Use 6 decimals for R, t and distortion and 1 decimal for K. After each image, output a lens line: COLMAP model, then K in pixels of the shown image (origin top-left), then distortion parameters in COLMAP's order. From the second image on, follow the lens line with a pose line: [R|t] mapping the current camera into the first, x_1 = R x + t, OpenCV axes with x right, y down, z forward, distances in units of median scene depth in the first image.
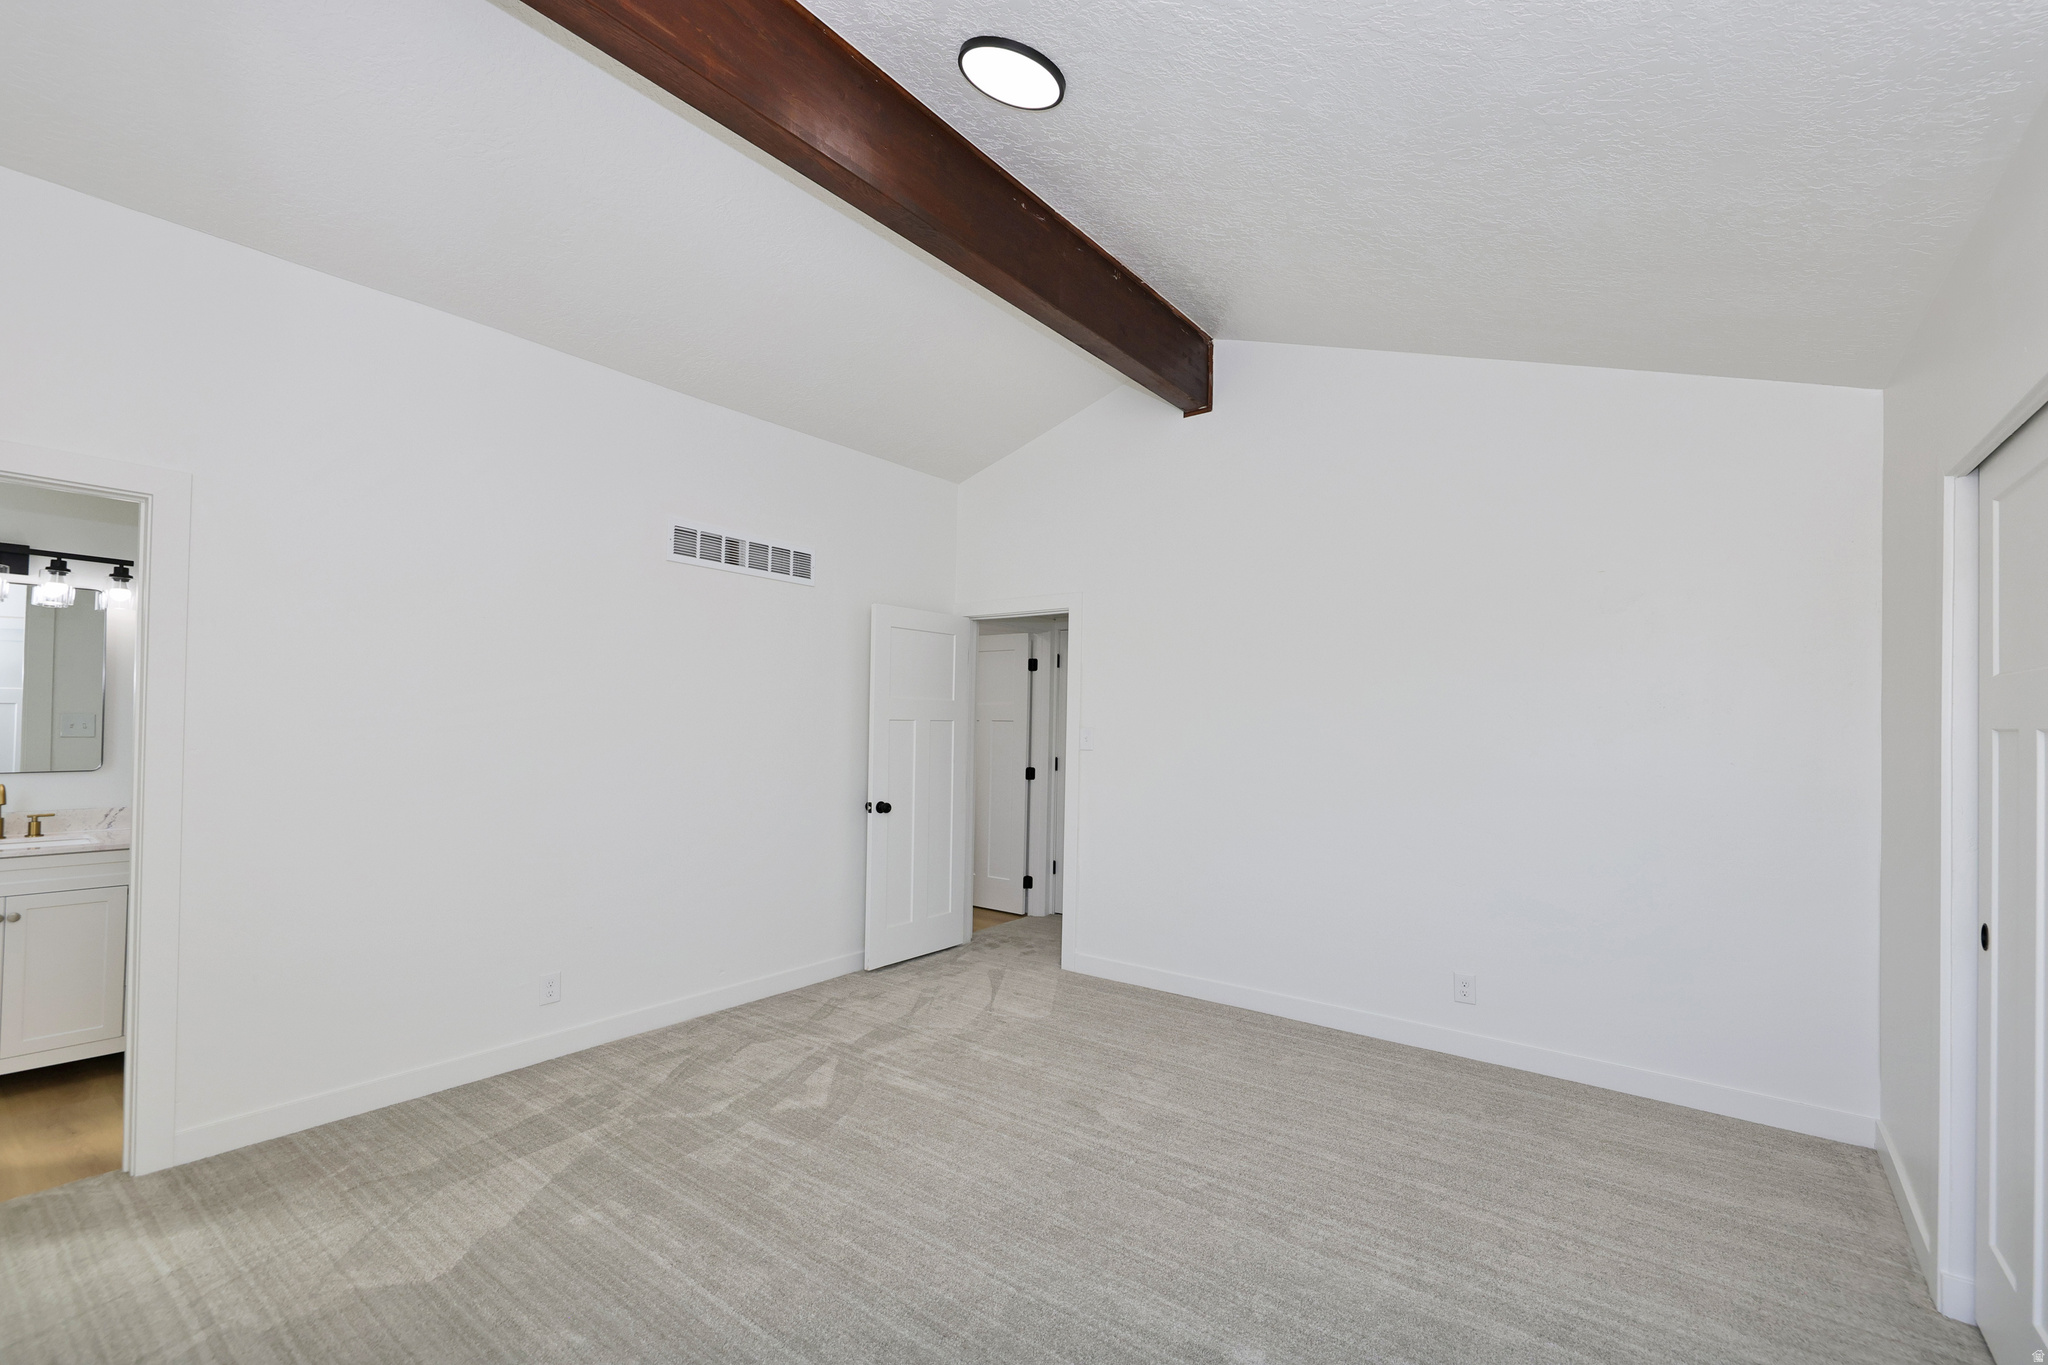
lens RADIAL K [[856.4, 0, 1025.4], [0, 856.4, 718.6], [0, 0, 1]] dist [-0.000518, 0.000207]
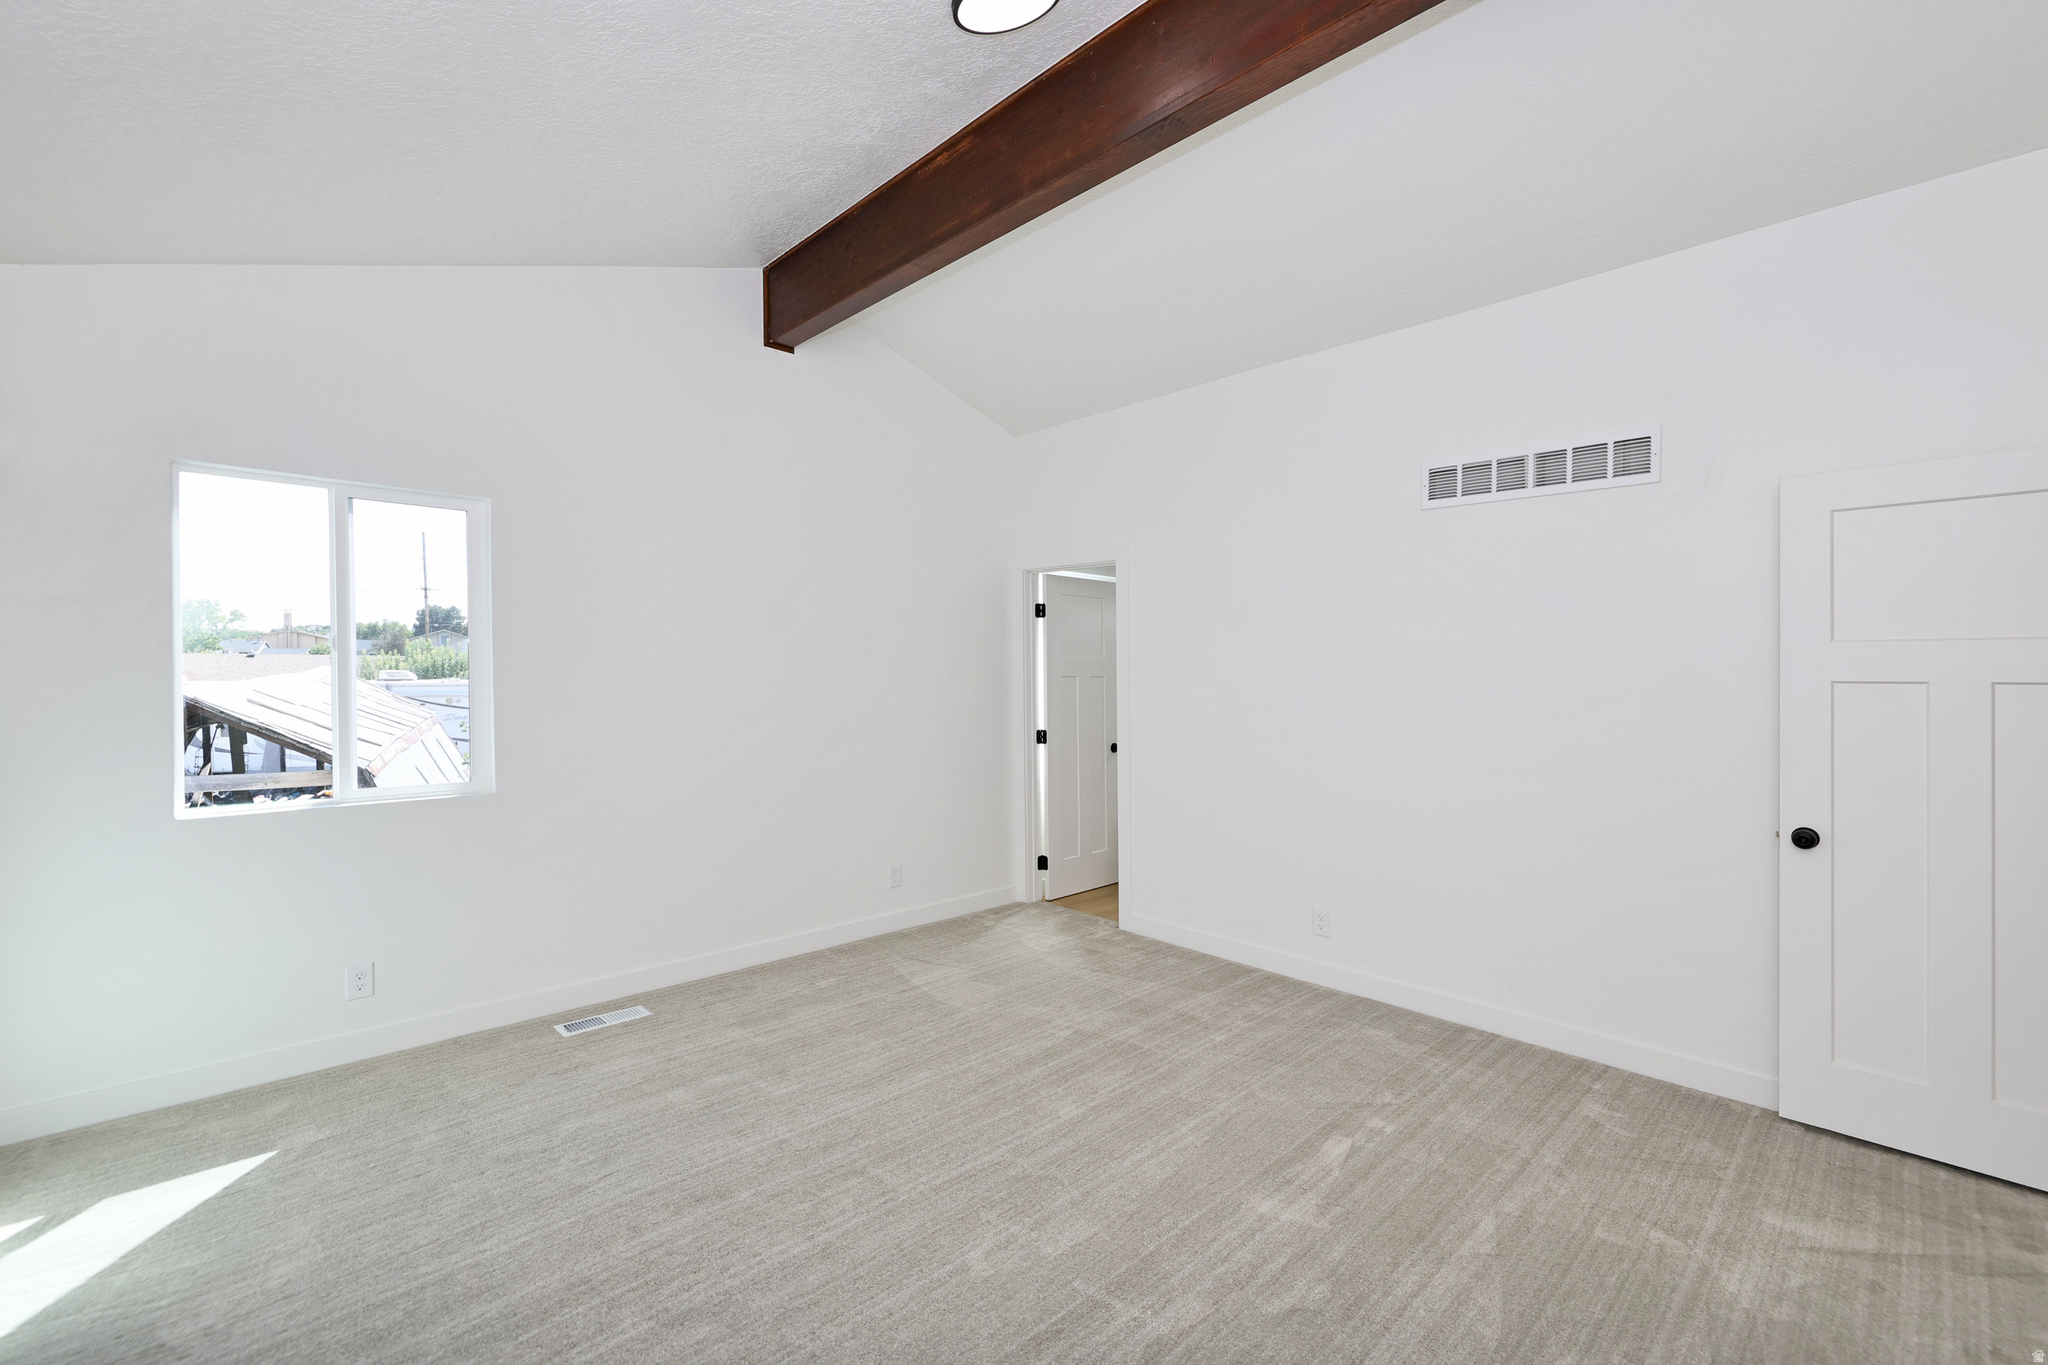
lens RADIAL K [[860.0, 0, 1025.0], [0, 860.0, 671.9], [0, 0, 1]] dist [0.002049, 0.000150]
pose [[-0.126841, -0.024129, -0.991630, 0.537348], [-0.007853, 0.999697, -0.023321, 0.016128], [0.991892, 0.004829, -0.126992, 0.665734]]
